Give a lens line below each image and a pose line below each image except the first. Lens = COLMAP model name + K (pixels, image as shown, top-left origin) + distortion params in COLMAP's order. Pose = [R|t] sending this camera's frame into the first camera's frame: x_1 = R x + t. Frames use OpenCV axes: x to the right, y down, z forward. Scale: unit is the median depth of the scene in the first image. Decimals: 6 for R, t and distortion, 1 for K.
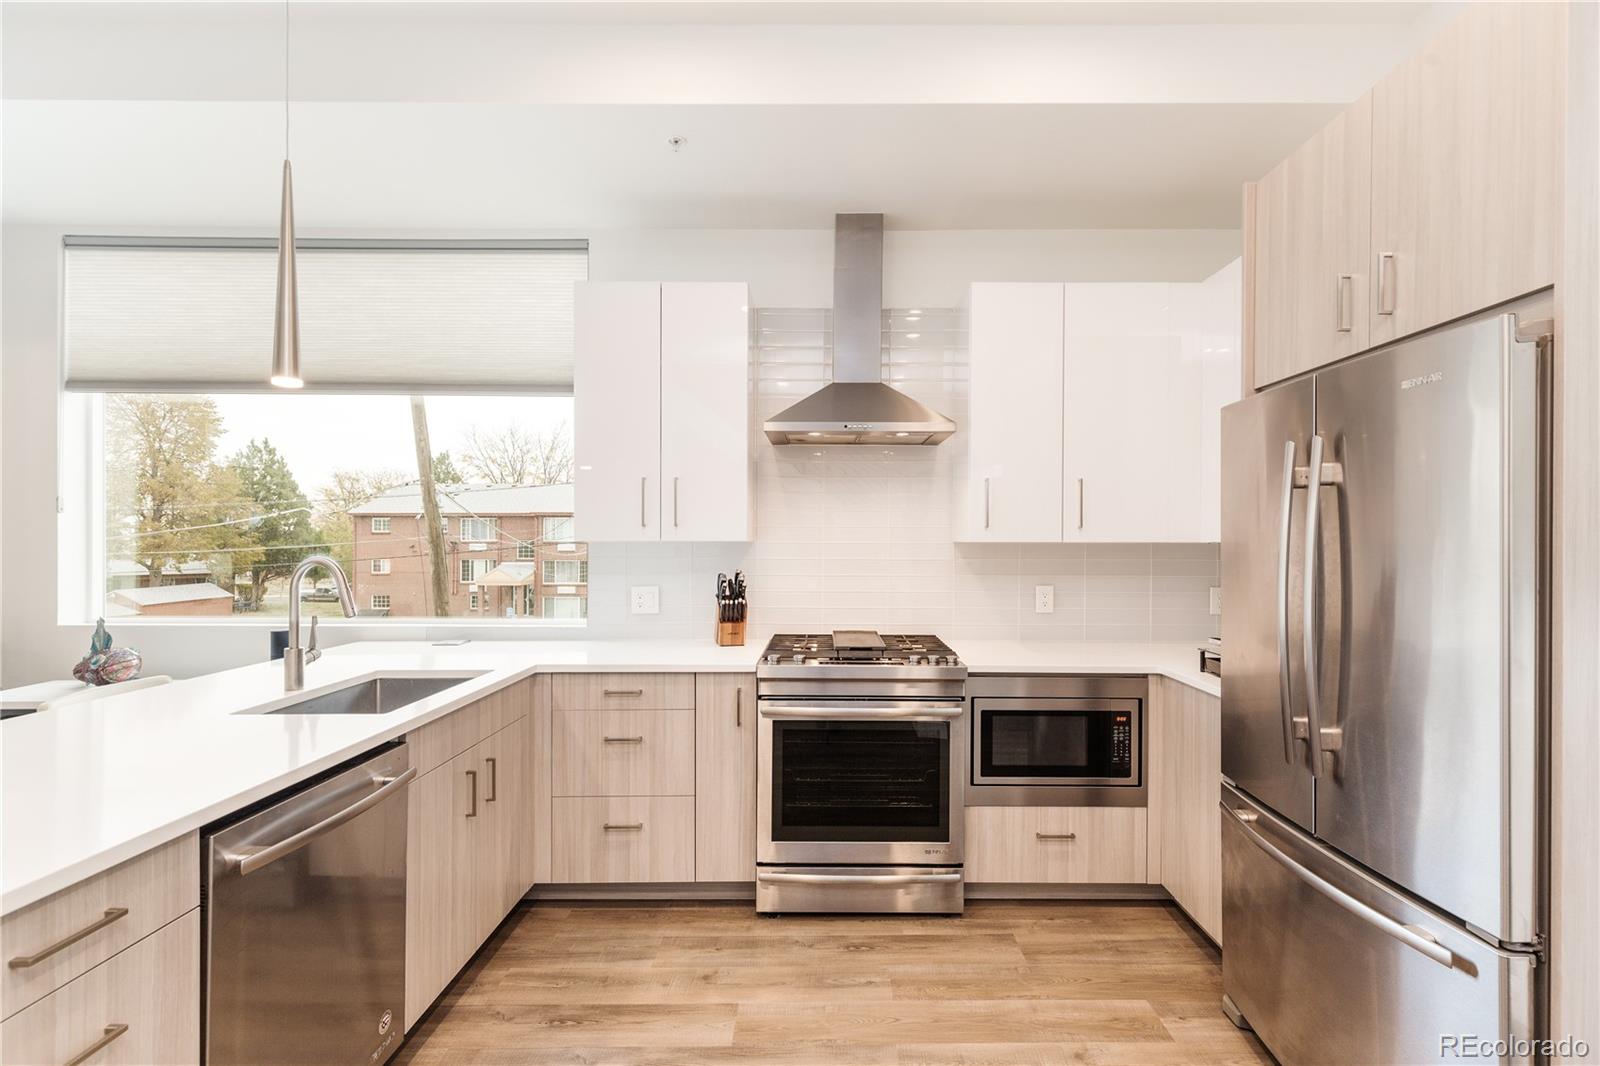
lens RADIAL K [[737.4, 0, 809.0], [0, 737.4, 555.9], [0, 0, 1]] dist [-0.002210, -0.000206]
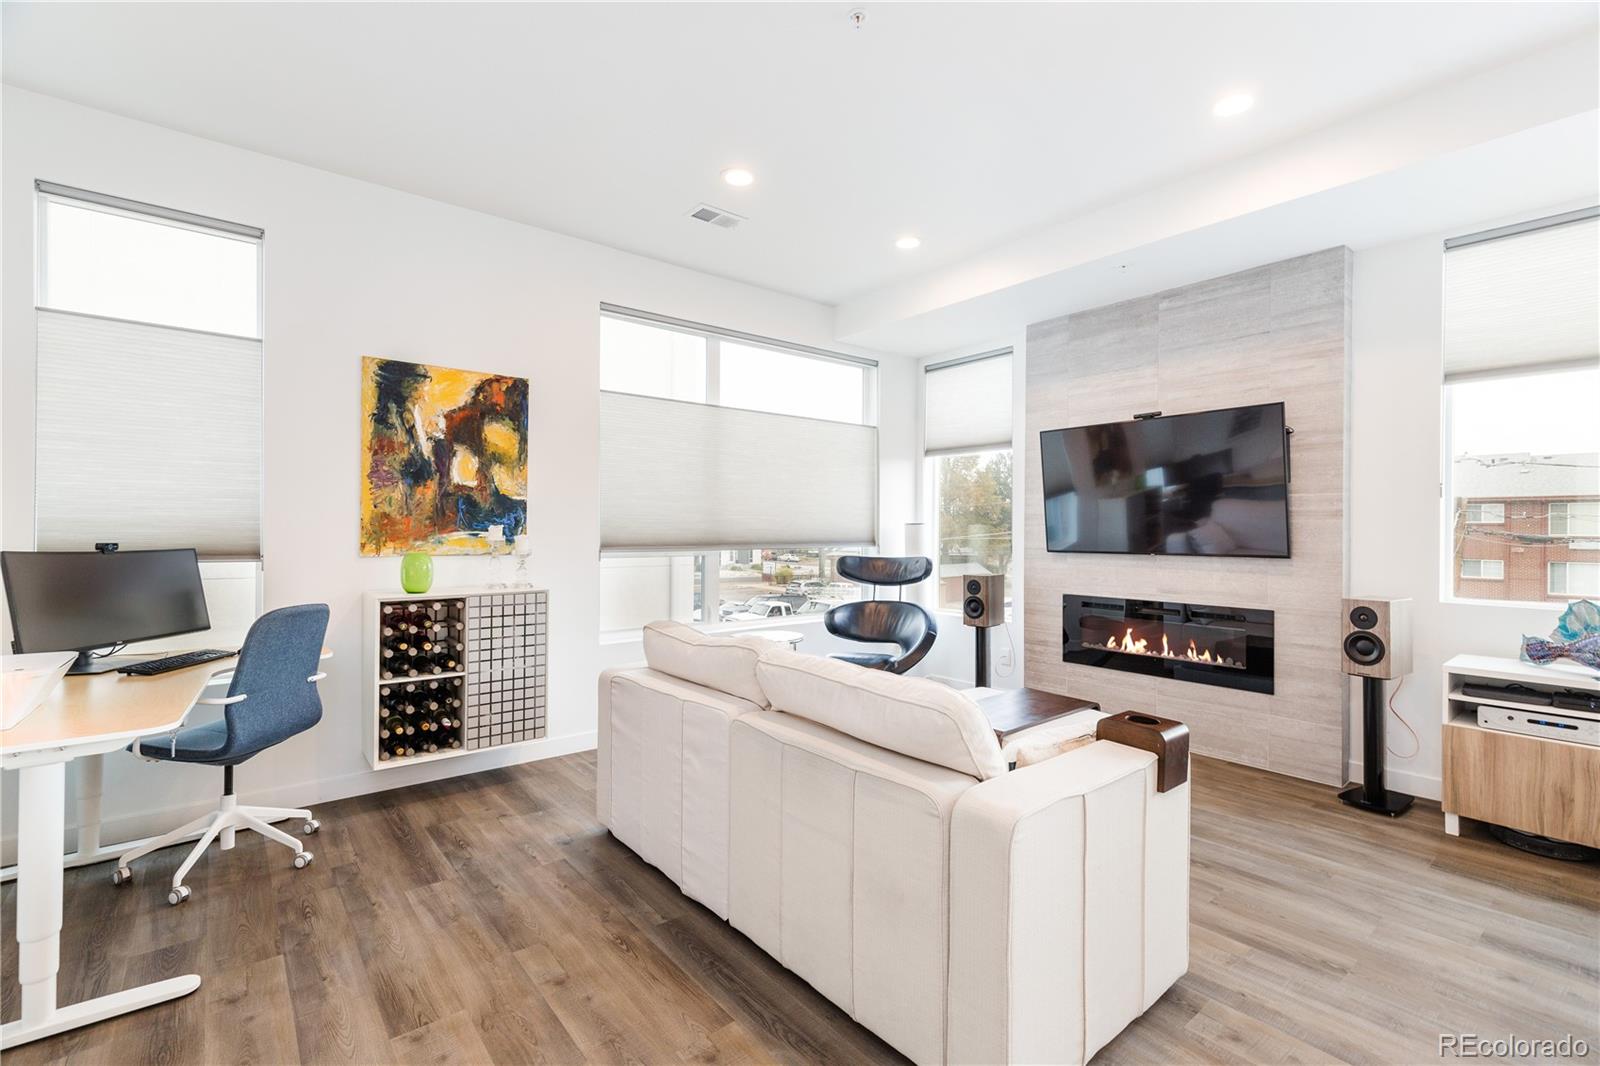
lens RADIAL K [[713.3, 0, 811.4], [0, 713.3, 532.7], [0, 0, 1]] dist [0.008730, -0.000141]
pose [[0.644723, 0.012555, -0.764313, -0.950722], [-0.028508, 0.999564, -0.007629, 0.034801], [0.763884, 0.026708, 0.644801, -0.454666]]
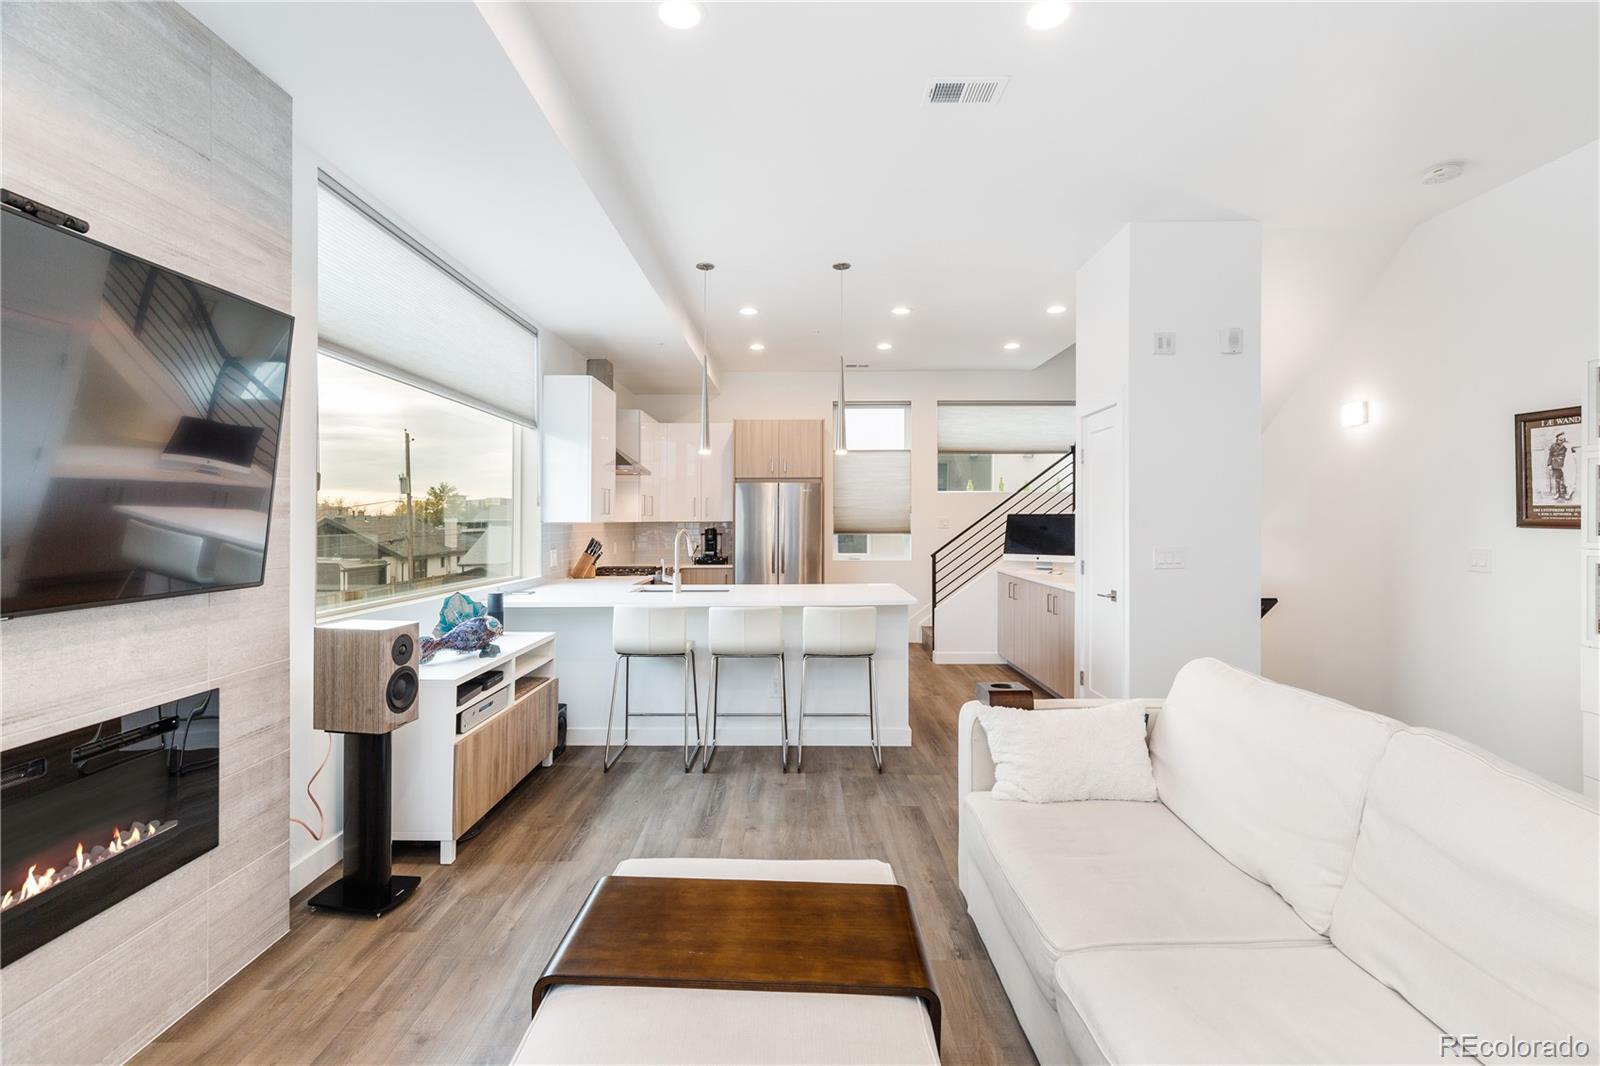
lens RADIAL K [[732.8, 0, 801.1], [0, 732.8, 517.5], [0, 0, 1]] dist [0.009132, -0.000104]
pose [[-0.012592, 0.005408, 0.999906, -2.228851], [0.027049, 0.999621, -0.005065, -0.007823], [-0.999555, 0.026983, -0.012734, 0.547896]]
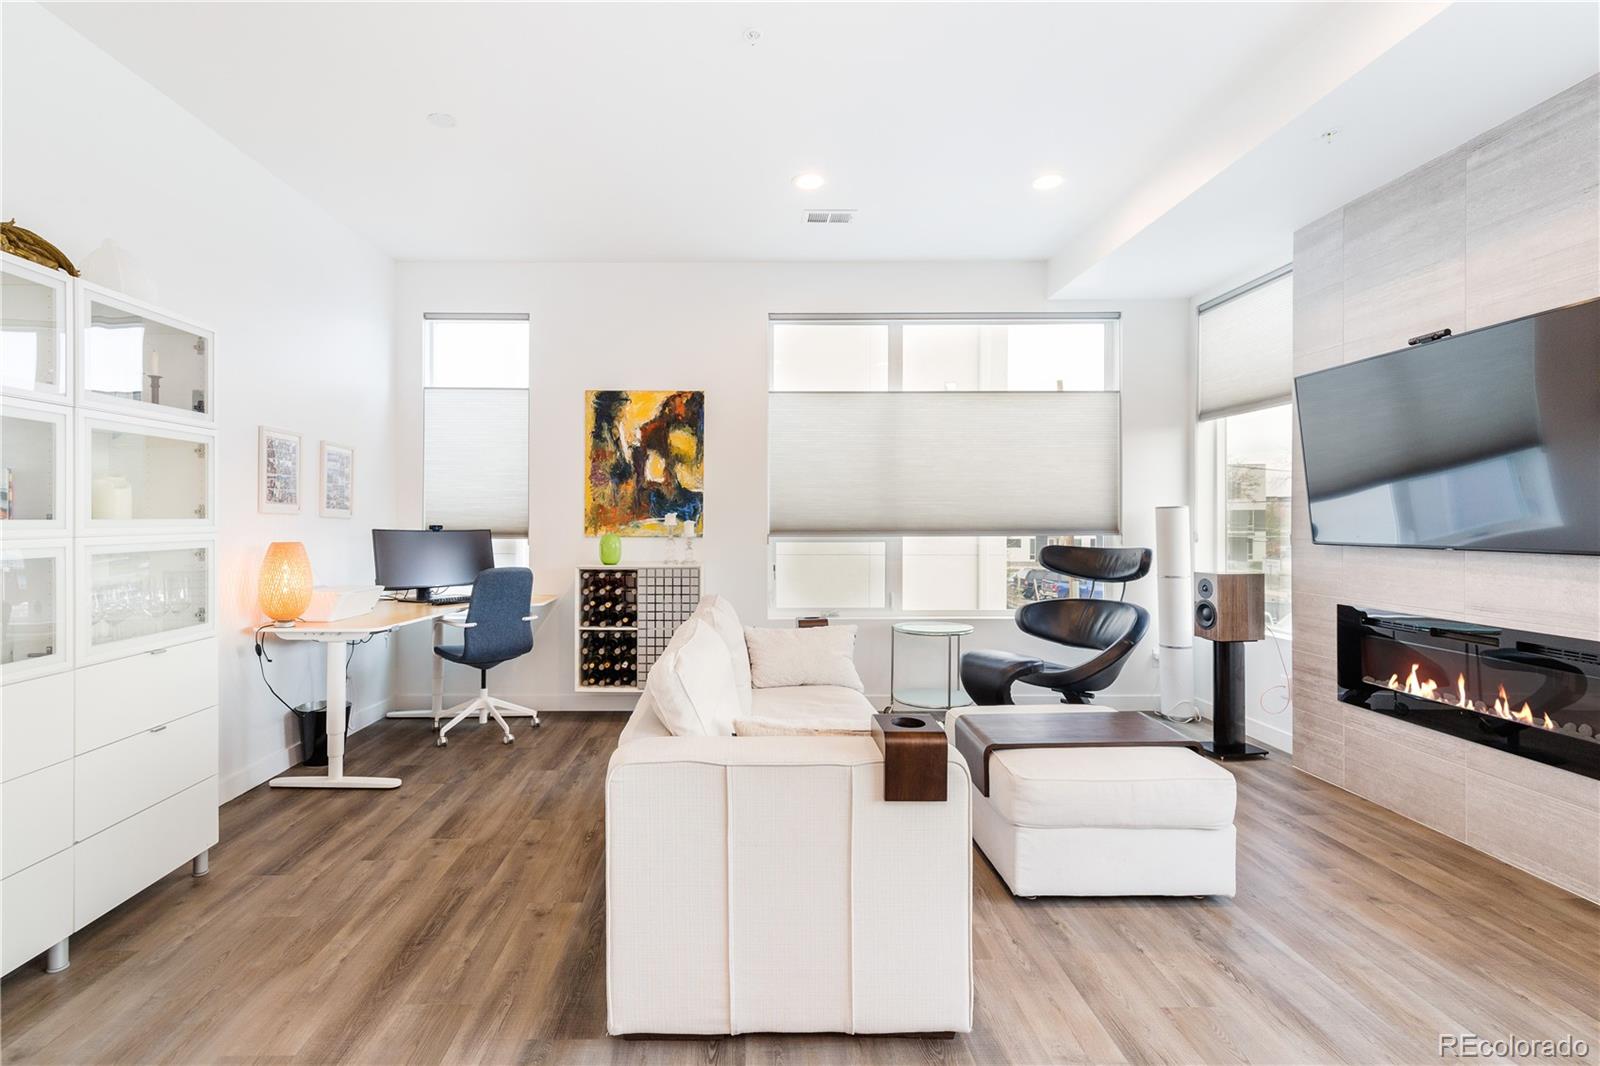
lens RADIAL K [[750.7, 0, 757.0], [0, 750.7, 519.5], [0, 0, 1]] dist [0.009851, -0.000847]
pose [[0.020179, 0.008043, -0.999764, -0.607284], [-0.026088, 0.999631, 0.007515, 0.024069], [0.999456, 0.025930, 0.020381, 0.123318]]
